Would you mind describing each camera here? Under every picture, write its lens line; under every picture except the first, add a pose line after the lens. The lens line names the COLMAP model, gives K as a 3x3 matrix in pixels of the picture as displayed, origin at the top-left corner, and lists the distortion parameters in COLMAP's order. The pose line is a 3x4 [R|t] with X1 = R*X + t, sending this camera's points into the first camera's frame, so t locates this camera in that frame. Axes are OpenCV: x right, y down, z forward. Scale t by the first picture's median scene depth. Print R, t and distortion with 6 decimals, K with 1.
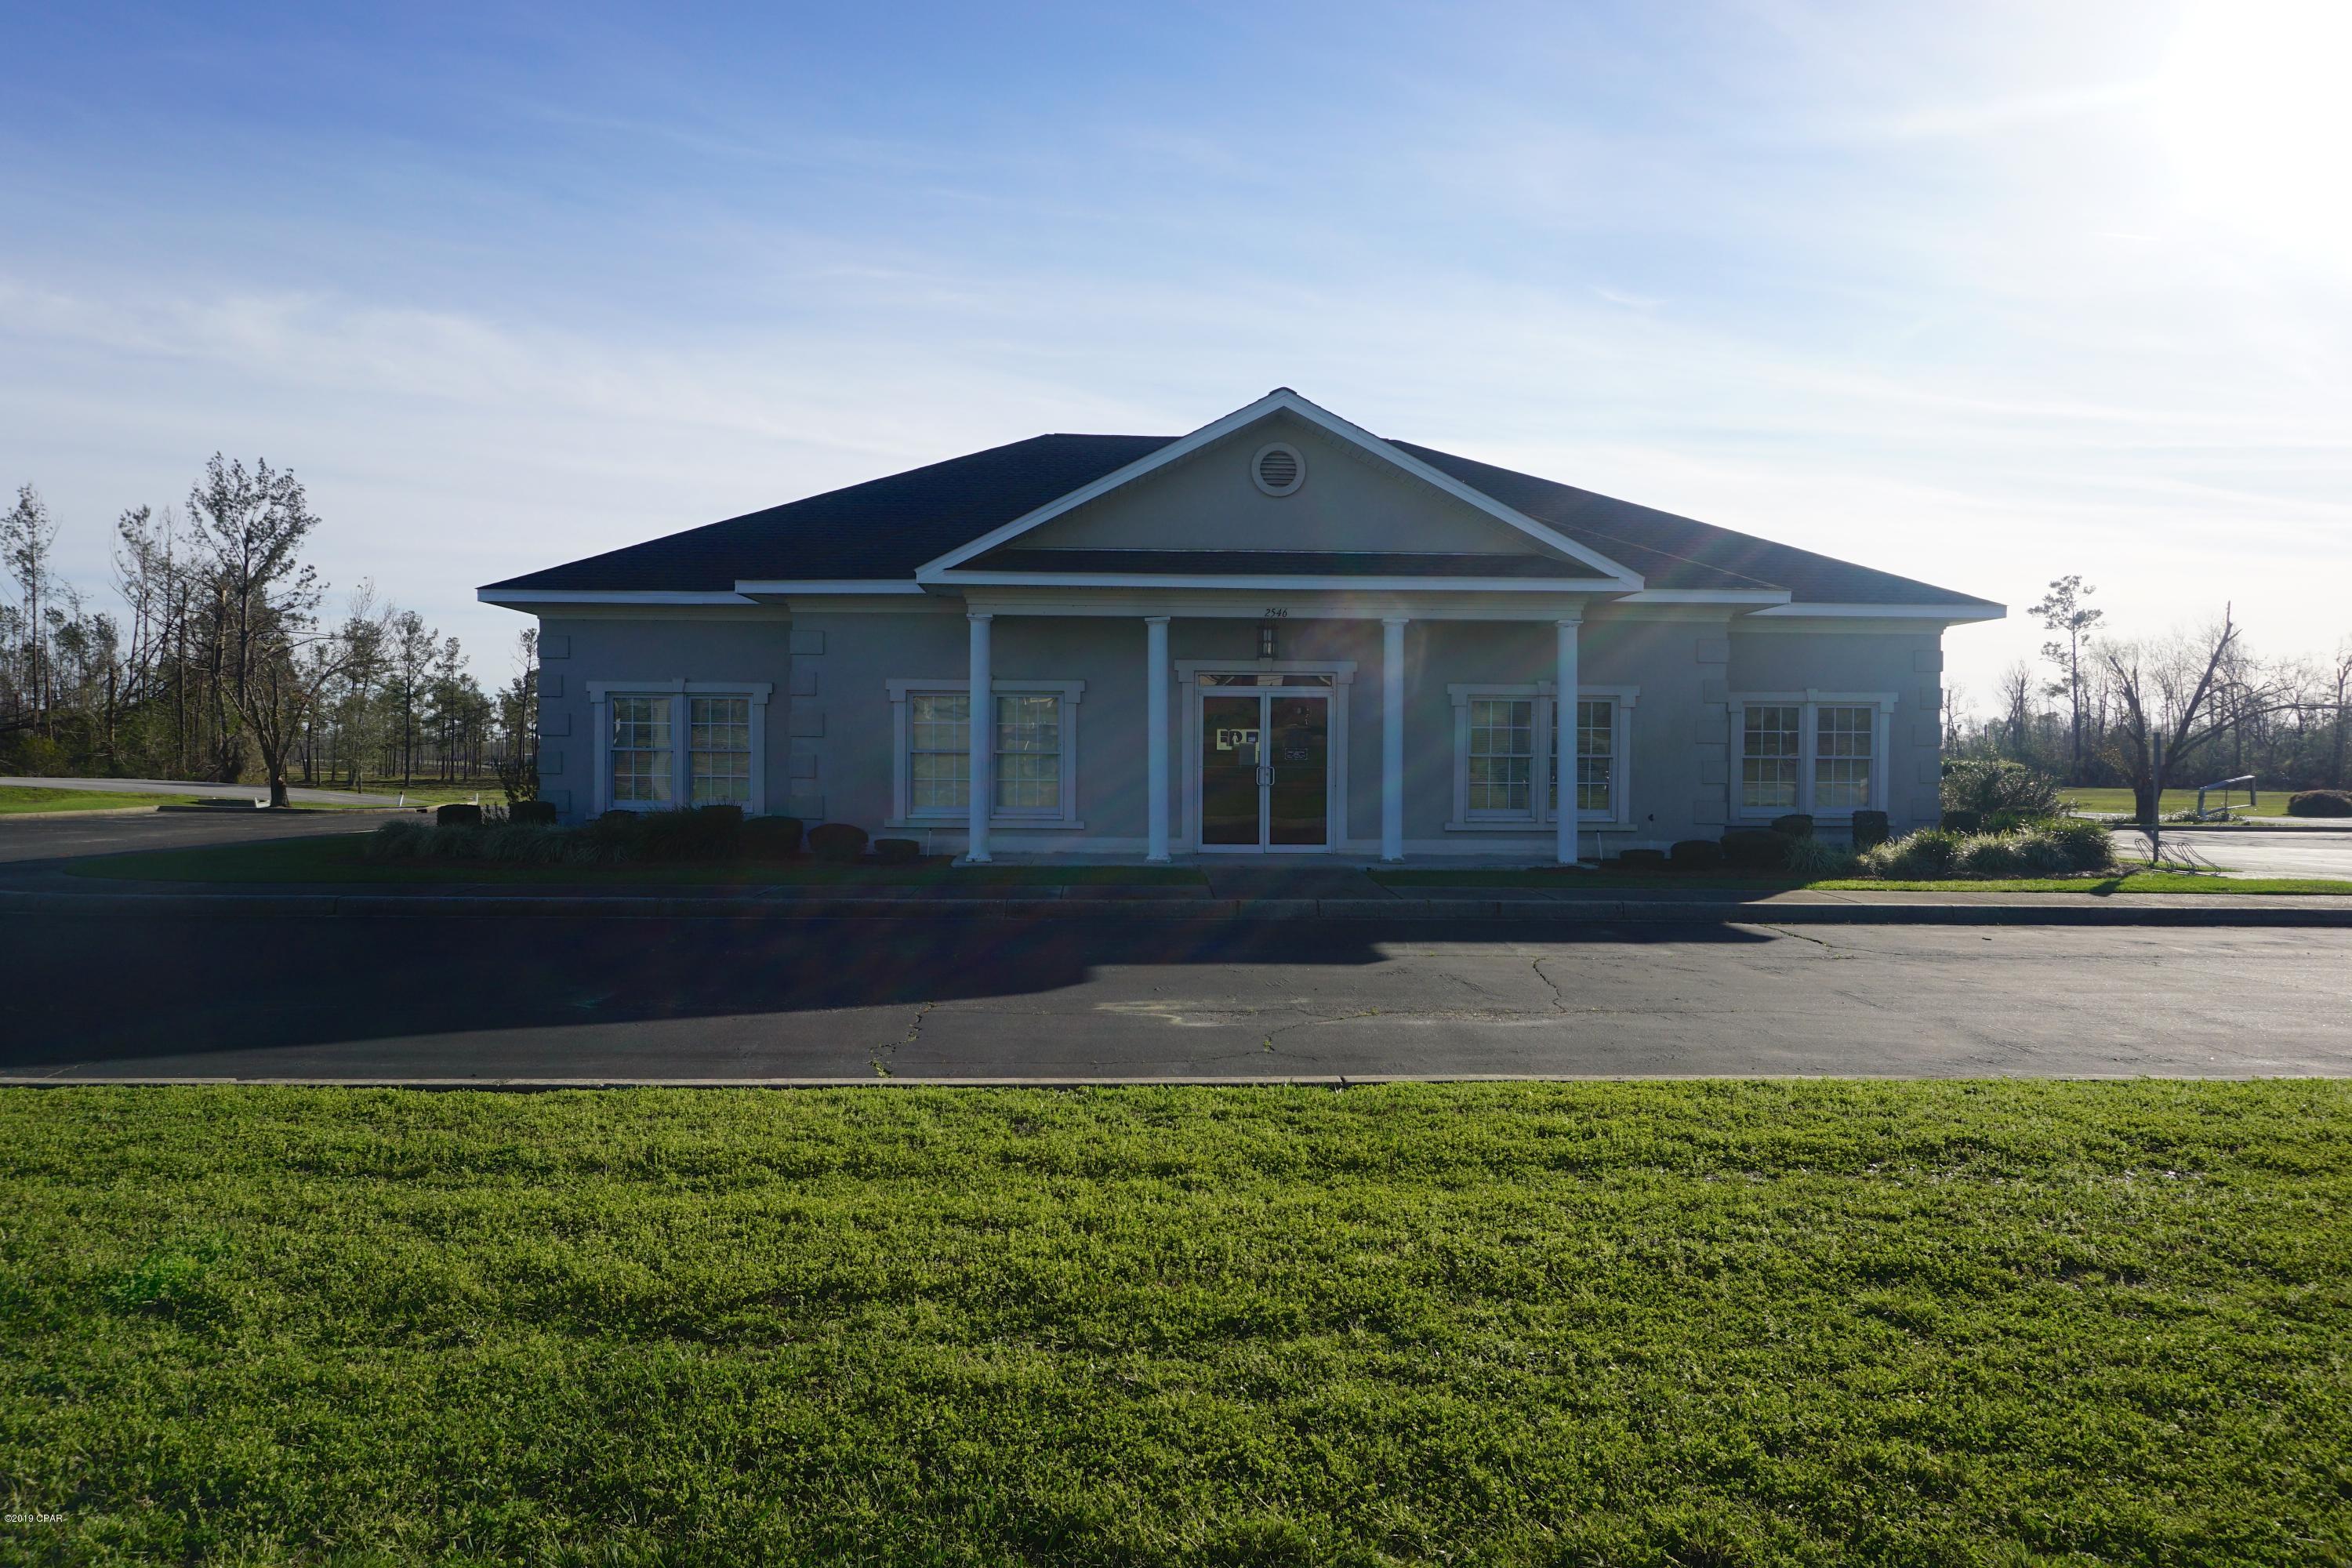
lens RADIAL K [[1549.9, 0, 1160.0], [0, 1549.9, 773.2], [0, 0, 1]] dist [-0.061325, 0.060895]
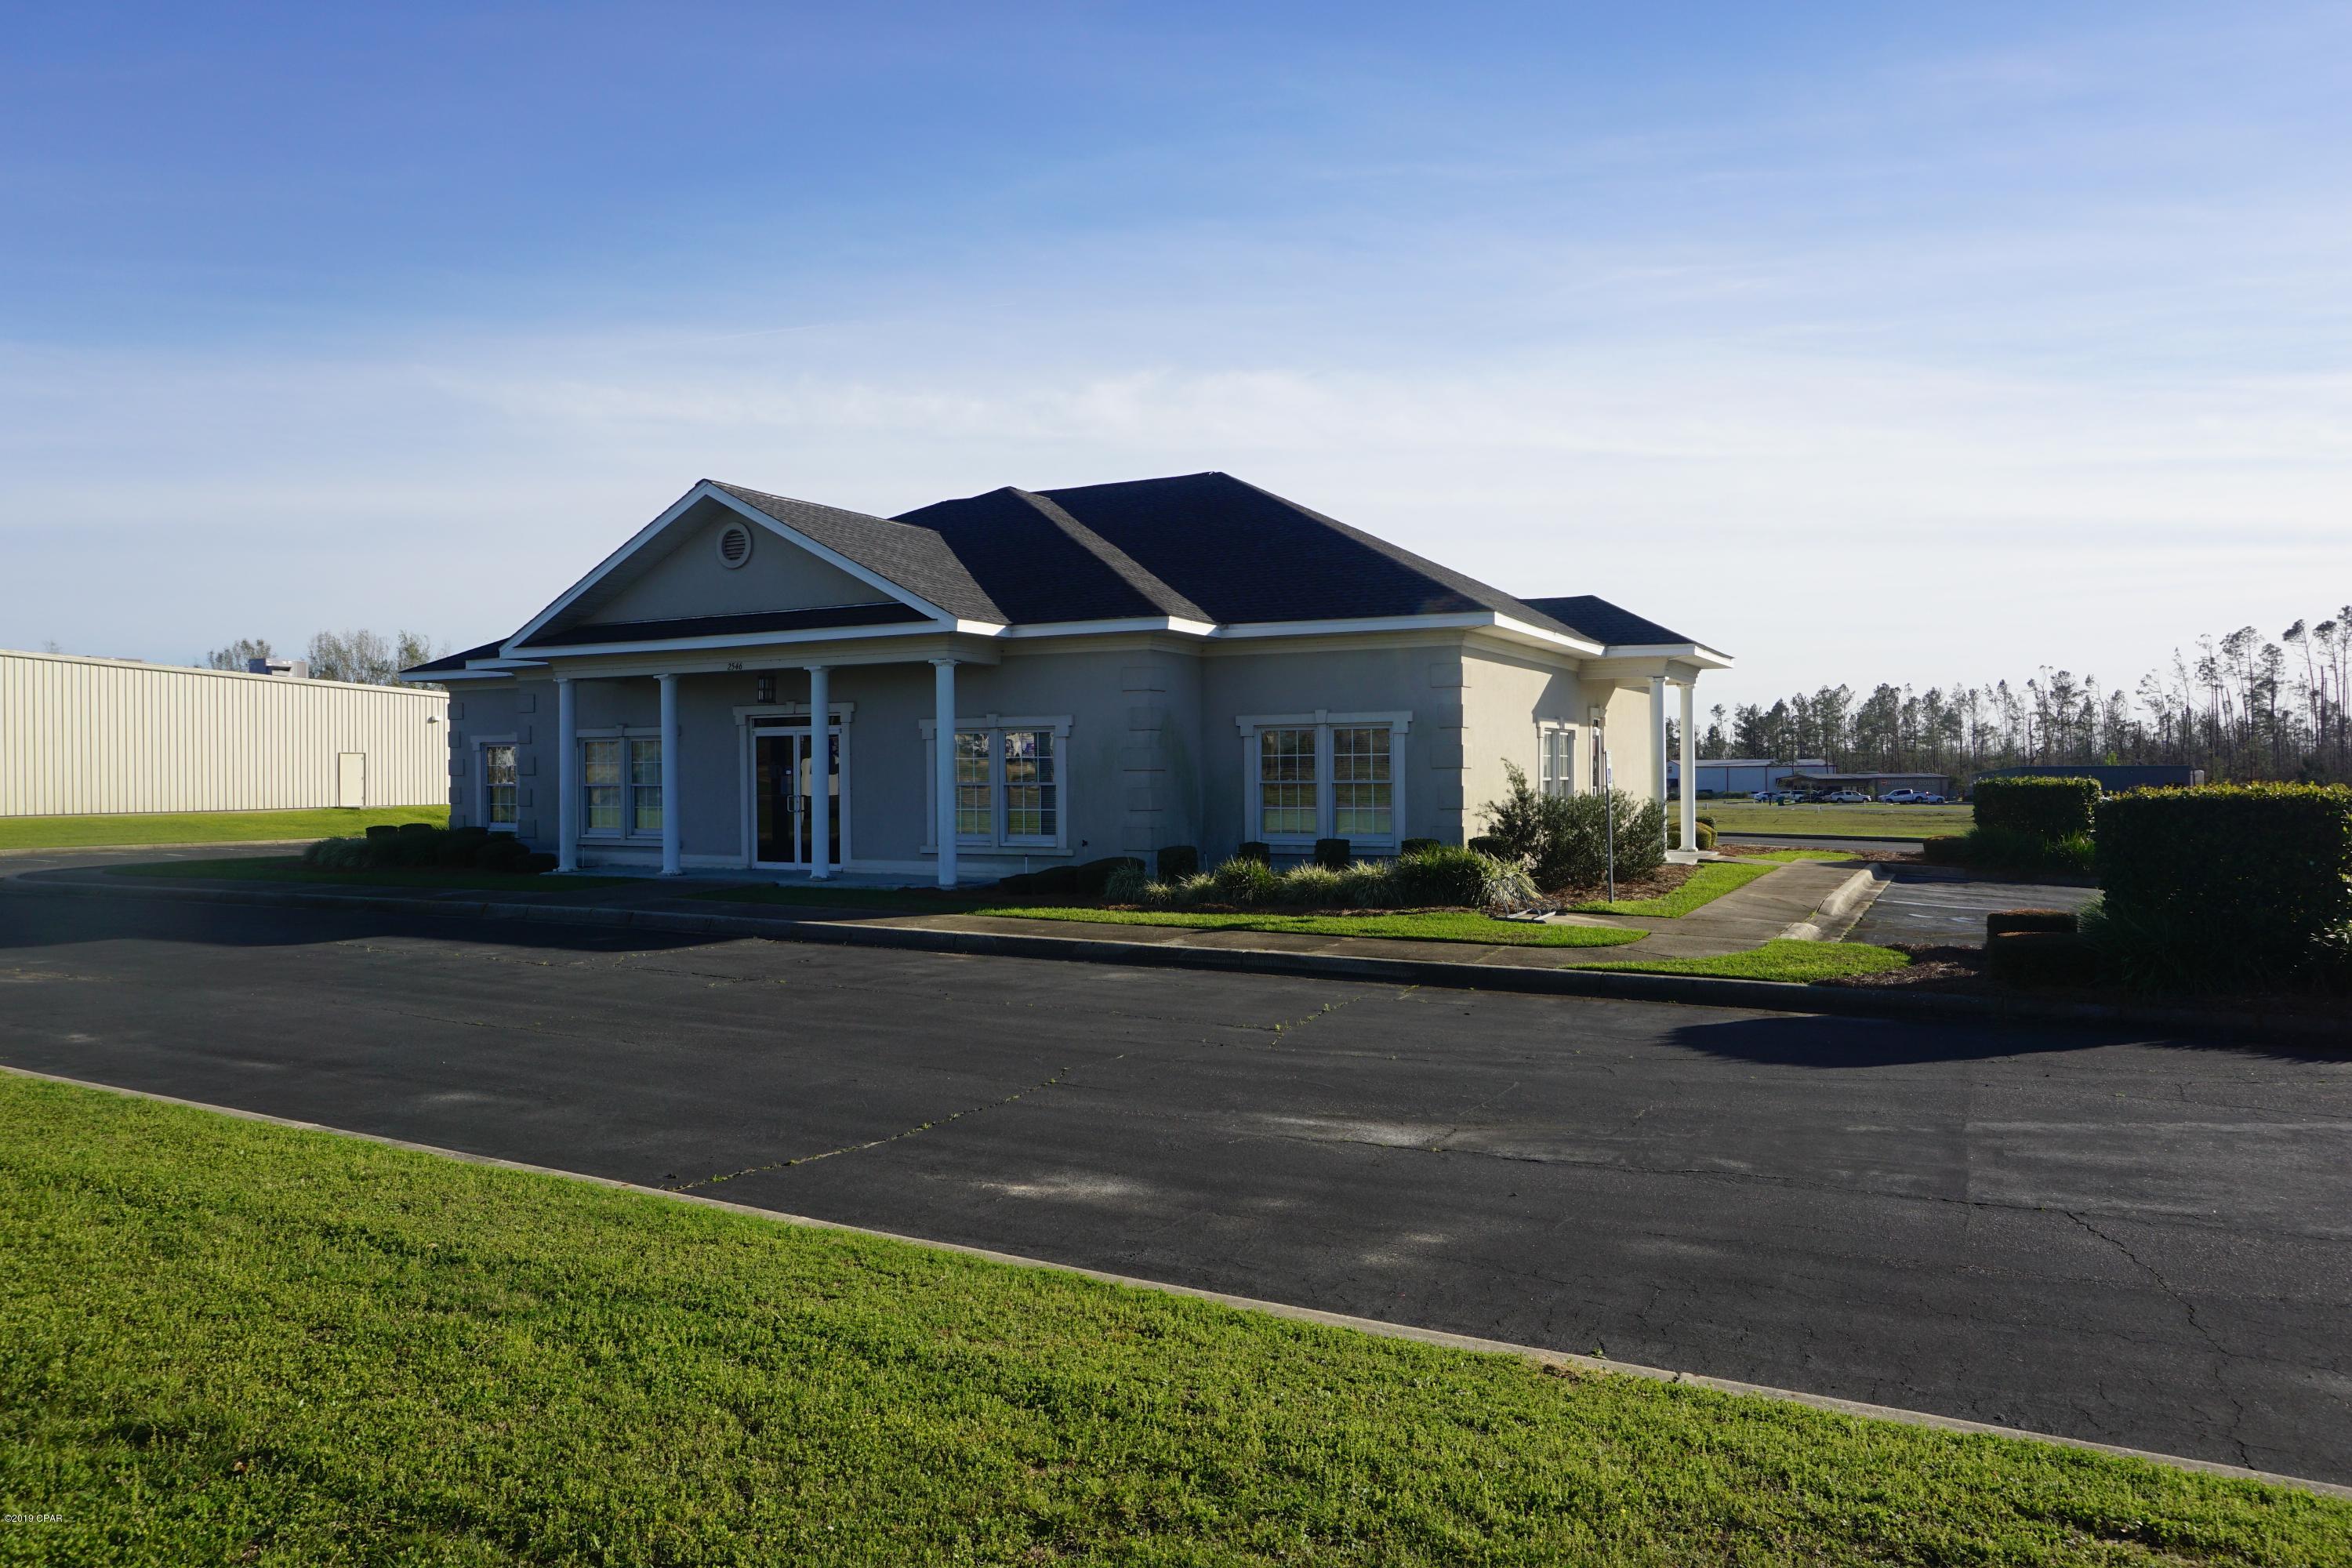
lens RADIAL K [[1549.9, 0, 1160.0], [0, 1549.9, 773.2], [0, 0, 1]] dist [-0.061325, 0.060895]
pose [[0.872229, -0.012395, -0.488941, 0.356585], [0.007311, 0.999898, -0.012306, -0.002257], [0.489043, 0.007159, 0.872230, 0.051616]]
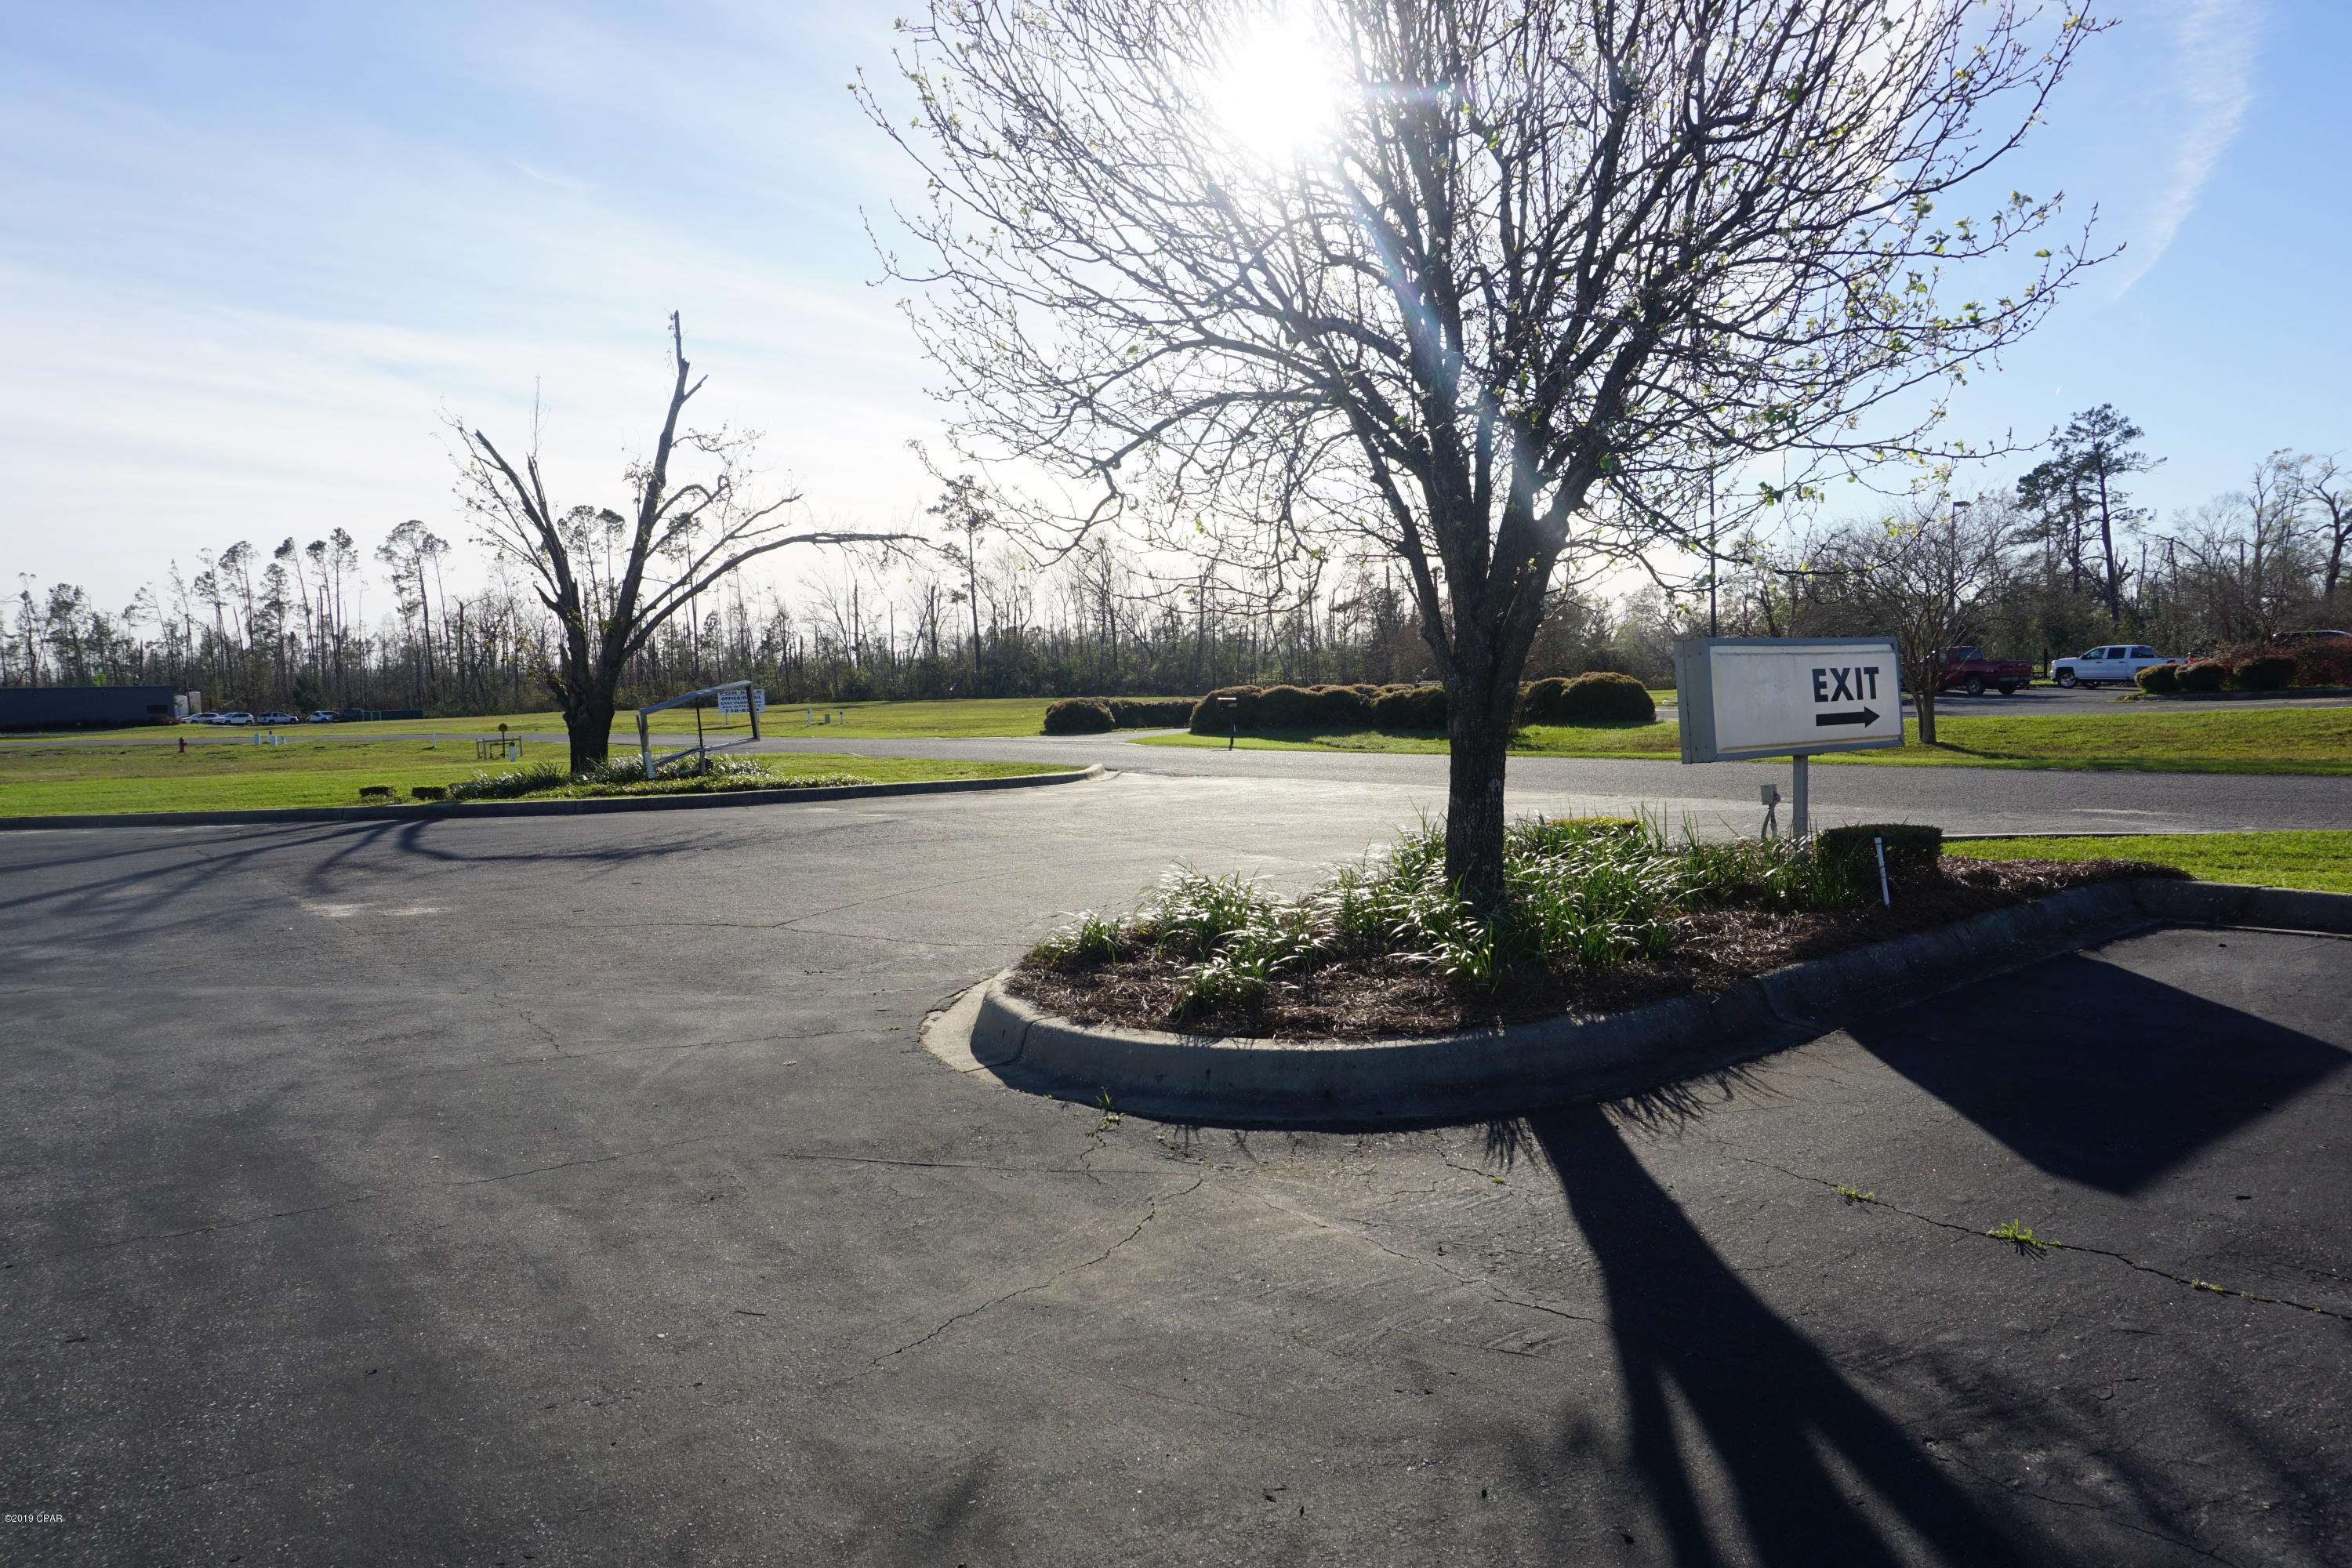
lens RADIAL K [[1549.9, 0, 1160.0], [0, 1549.9, 773.2], [0, 0, 1]] dist [-0.061325, 0.060895]
pose [[0.824190, -0.058444, 0.563289, 0.533817], [0.029764, 0.997756, 0.059972, 0.005602], [-0.565530, -0.032663, 0.824080, 0.501030]]
